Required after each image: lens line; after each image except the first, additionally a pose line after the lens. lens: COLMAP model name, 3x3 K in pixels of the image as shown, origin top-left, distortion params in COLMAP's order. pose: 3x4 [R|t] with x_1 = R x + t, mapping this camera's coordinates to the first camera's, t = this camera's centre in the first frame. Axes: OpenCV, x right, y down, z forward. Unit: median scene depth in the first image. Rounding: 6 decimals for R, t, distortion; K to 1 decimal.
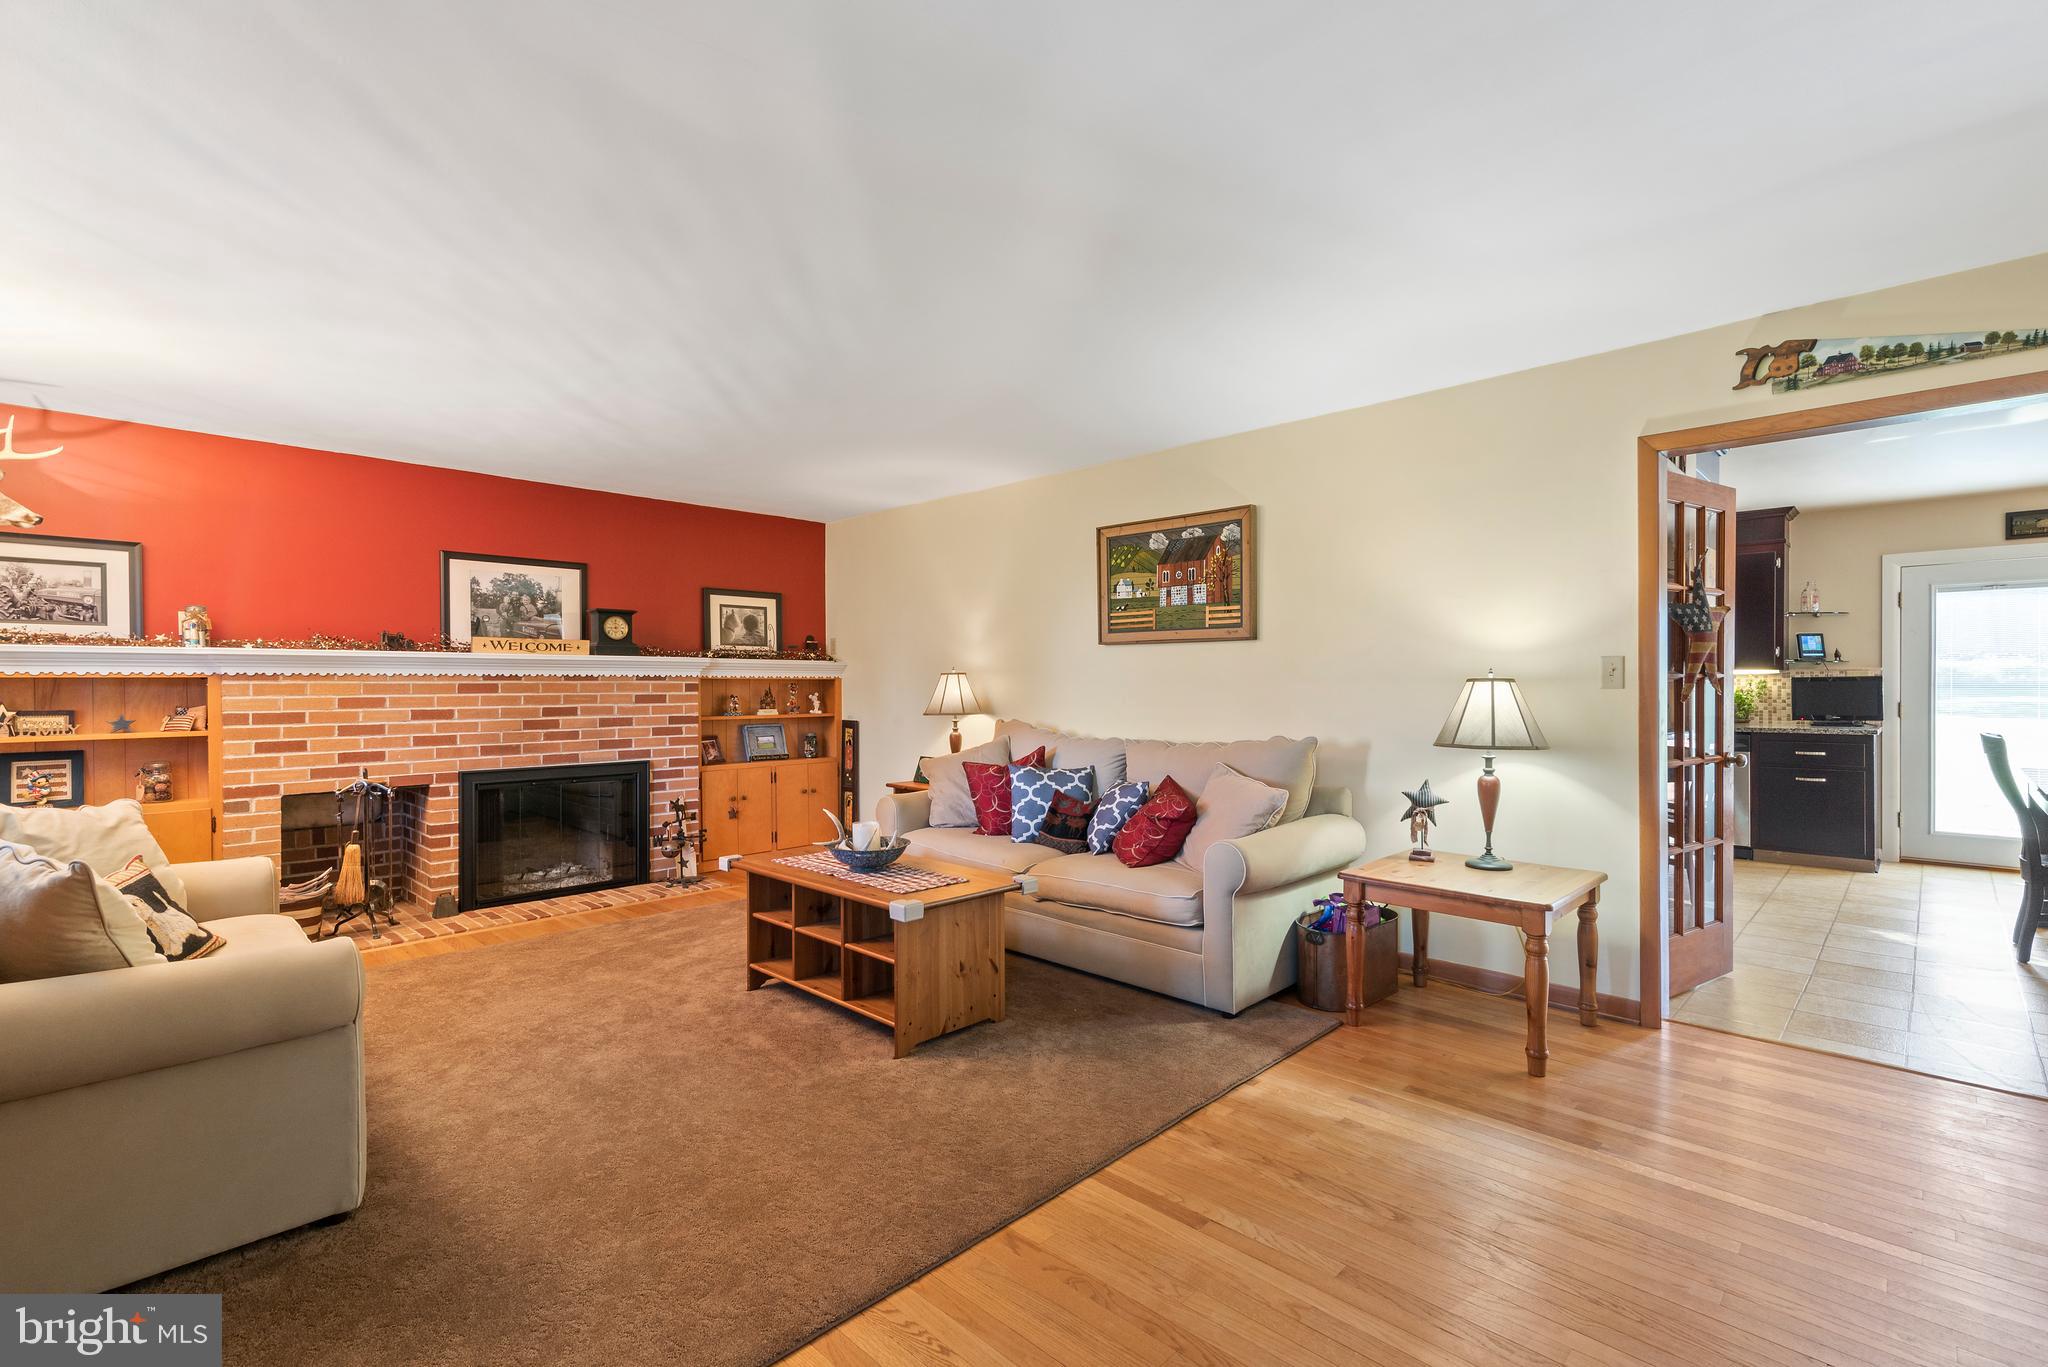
lens RADIAL K [[930.5, 0, 1024.4], [0, 930.5, 691.2], [0, 0, 1]] dist [0.012762, 0.000021]
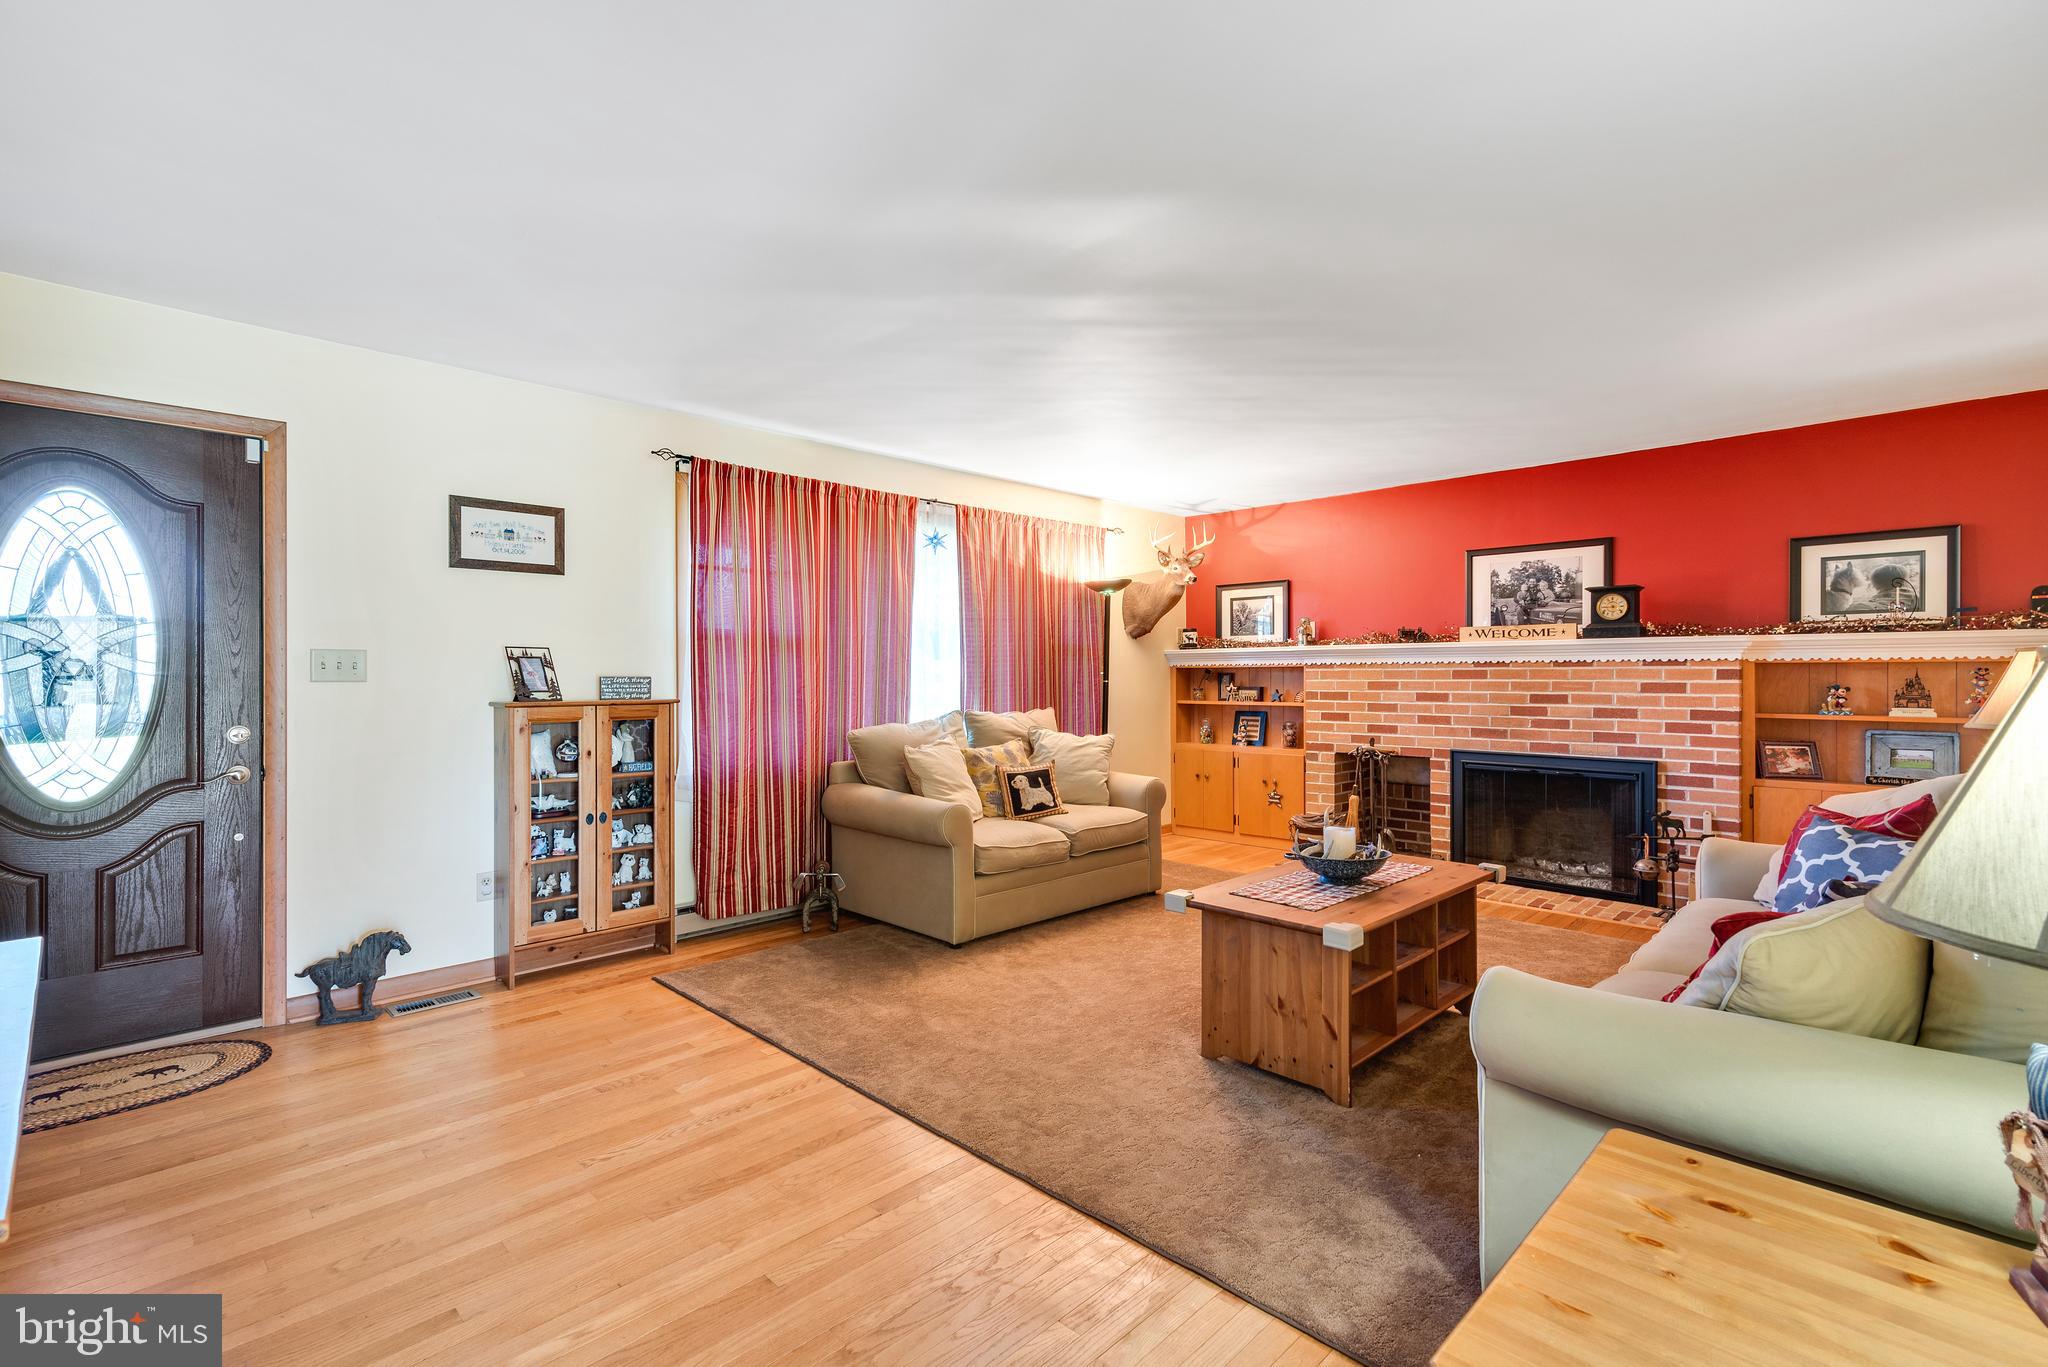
lens RADIAL K [[930.5, 0, 1024.4], [0, 930.5, 691.2], [0, 0, 1]] dist [0.012762, 0.000021]
pose [[-0.021575, 0.021866, -0.999528, 0.488845], [-0.005056, 0.999746, 0.021980, -0.004706], [0.999754, 0.005528, -0.021459, 0.486341]]
